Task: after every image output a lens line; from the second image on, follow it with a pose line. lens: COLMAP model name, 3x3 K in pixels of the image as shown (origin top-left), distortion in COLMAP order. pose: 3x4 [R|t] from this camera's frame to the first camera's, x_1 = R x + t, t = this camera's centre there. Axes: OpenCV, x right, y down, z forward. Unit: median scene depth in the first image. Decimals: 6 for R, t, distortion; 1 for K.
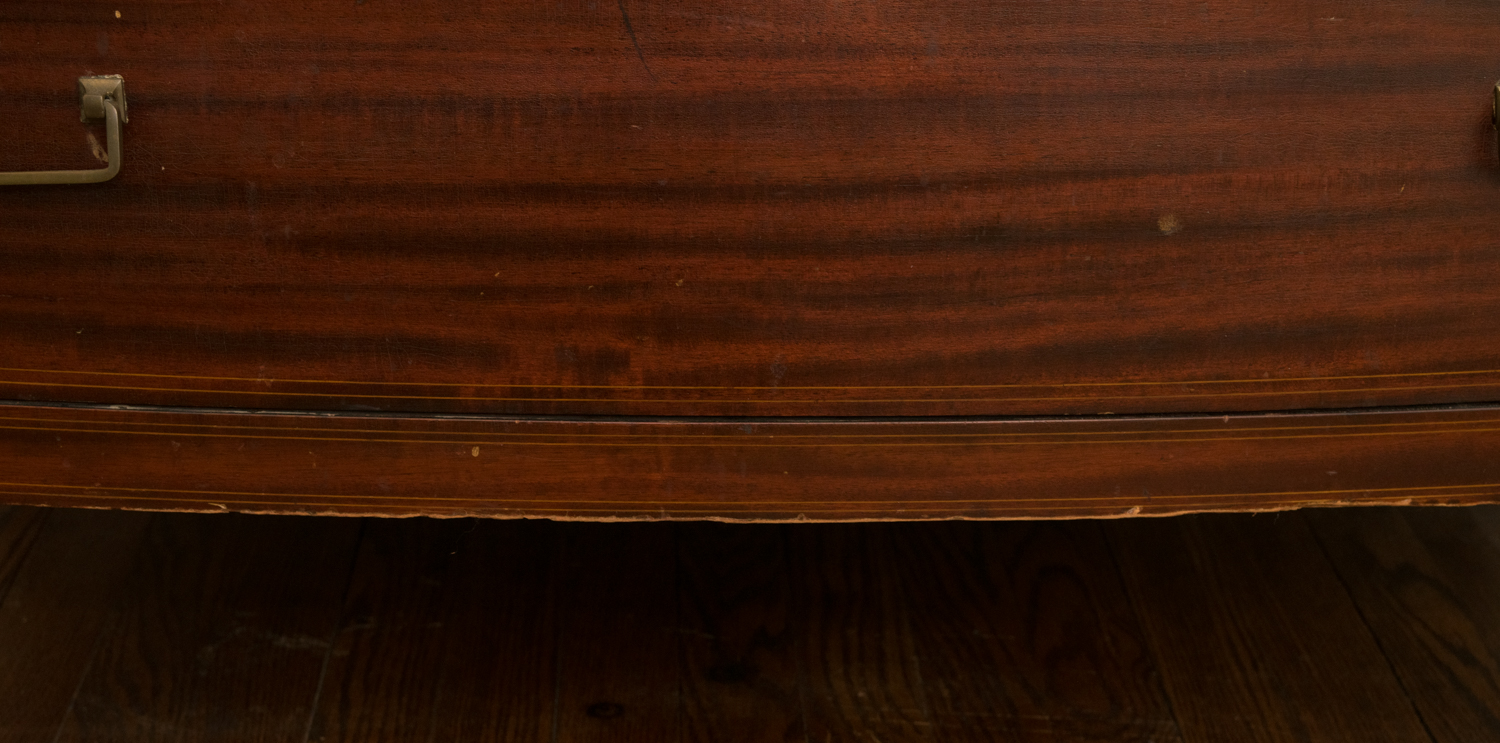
lens RADIAL K [[2670.5, 0, 744.7], [0, 2670.5, 374.6], [0, 0, 1]] dist [0.014446, 0.000000]
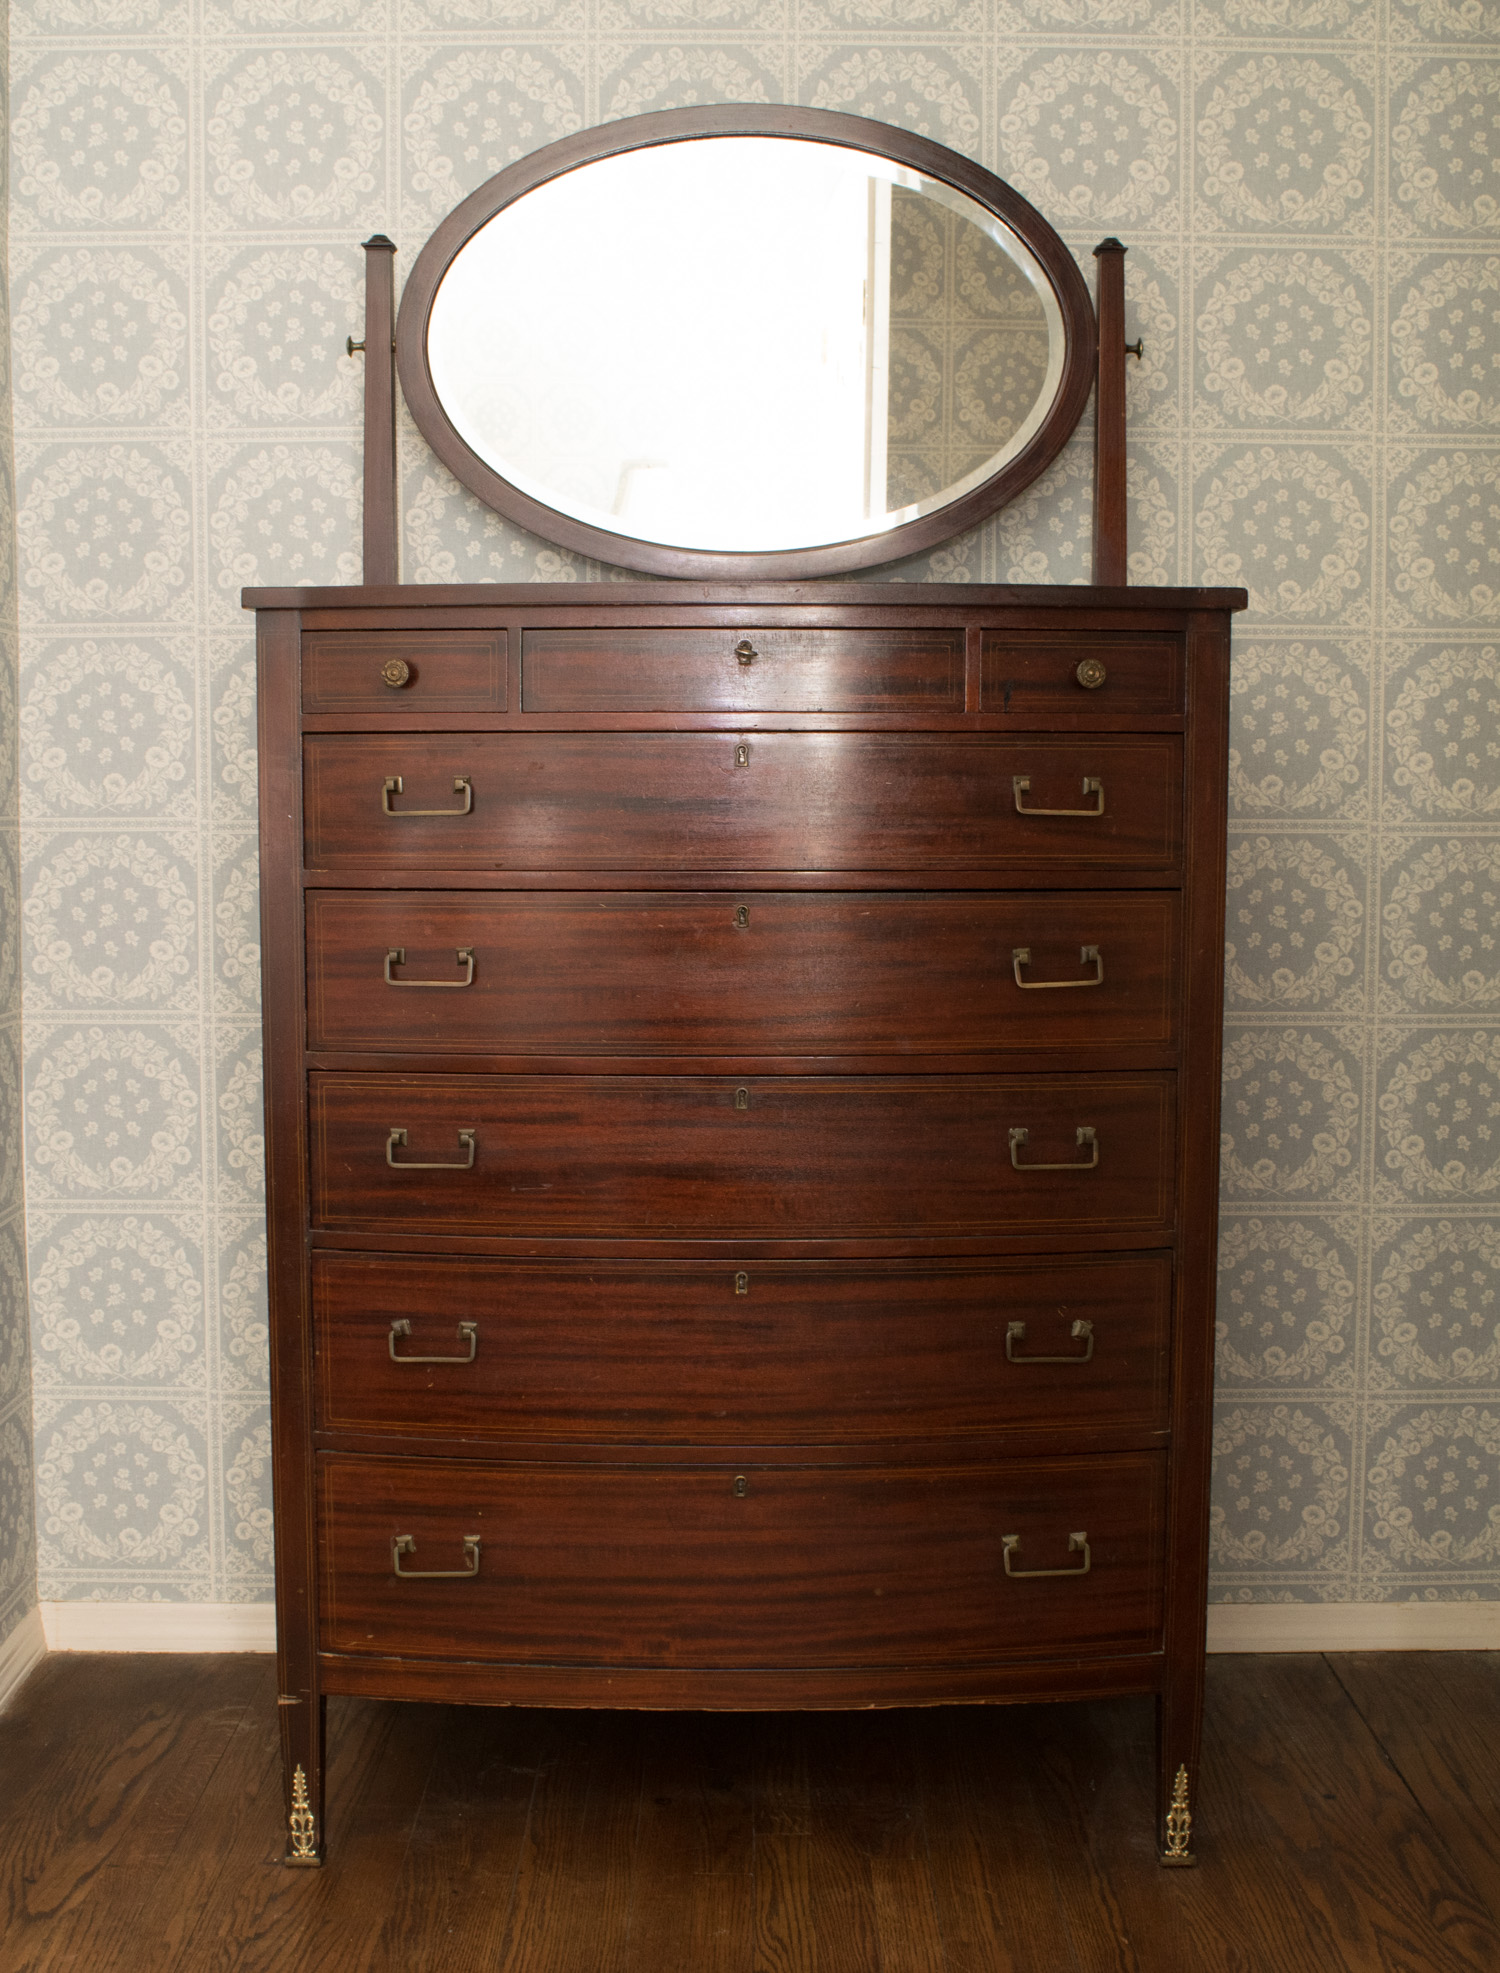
lens RADIAL K [[2404.2, 0, 749.4], [0, 2404.2, 992.2], [0, 0, 1]] dist [-0.093154, 0.000000]
pose [[0.999635, -0.006599, -0.026201, 0.096487], [-0.000082, 0.968972, -0.247172, -0.046325], [0.027019, 0.247083, 0.968617, -1.365827]]
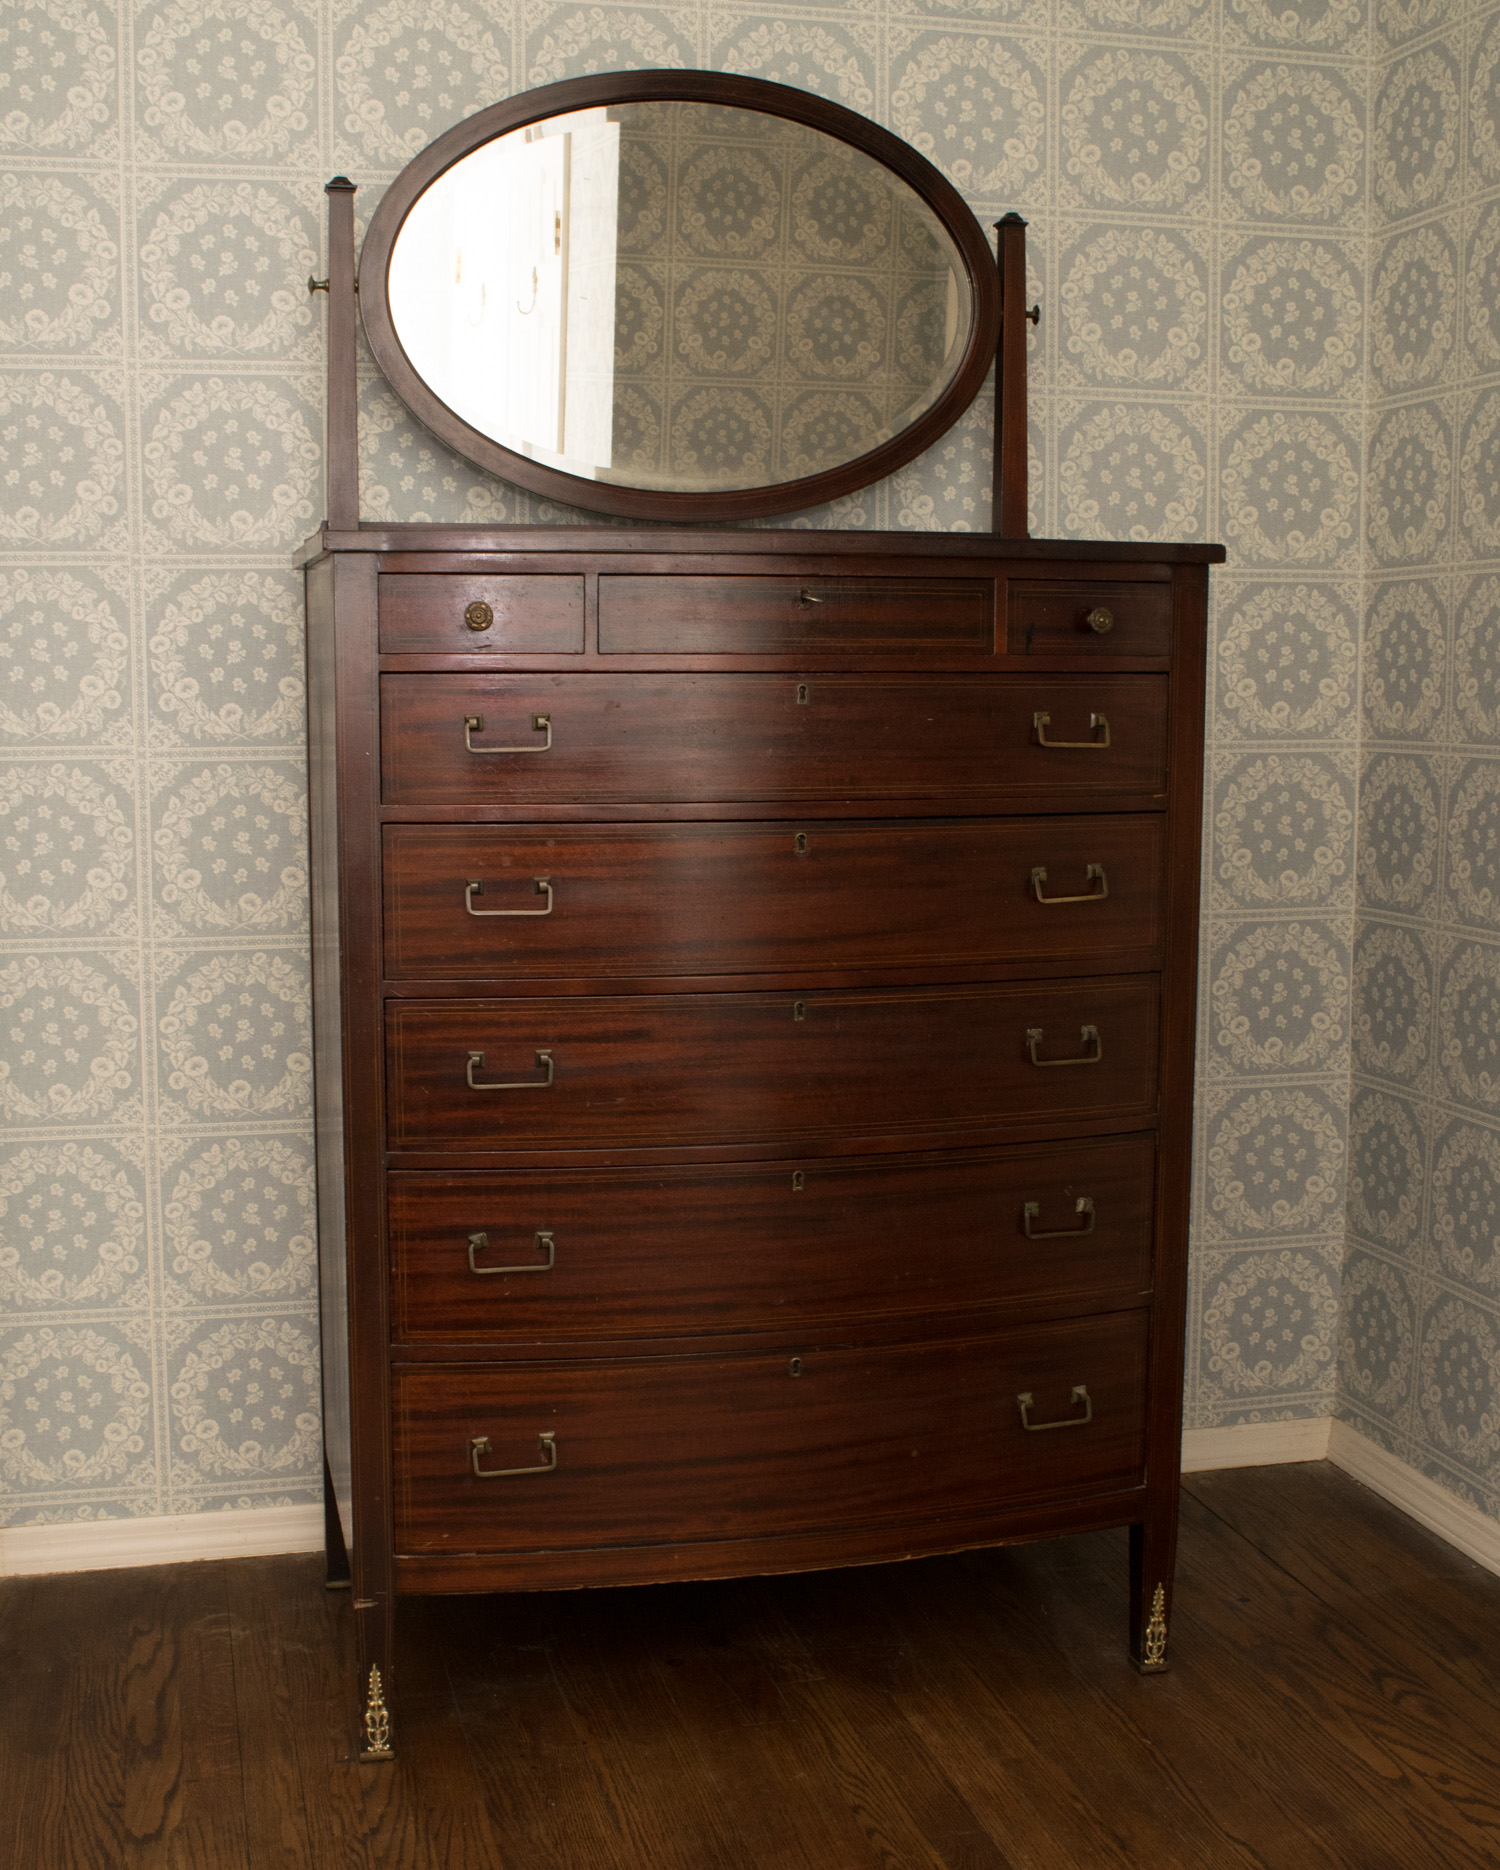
lens RADIAL K [[2287.2, 0, 750.5], [0, 2287.2, 939.7], [0, 0, 1]] dist [-0.094003, 0.000000]
pose [[0.976203, -0.033947, 0.214183, -0.506145], [0.079477, 0.974956, -0.207711, -0.098903], [-0.201768, 0.219791, 0.954453, -1.379022]]
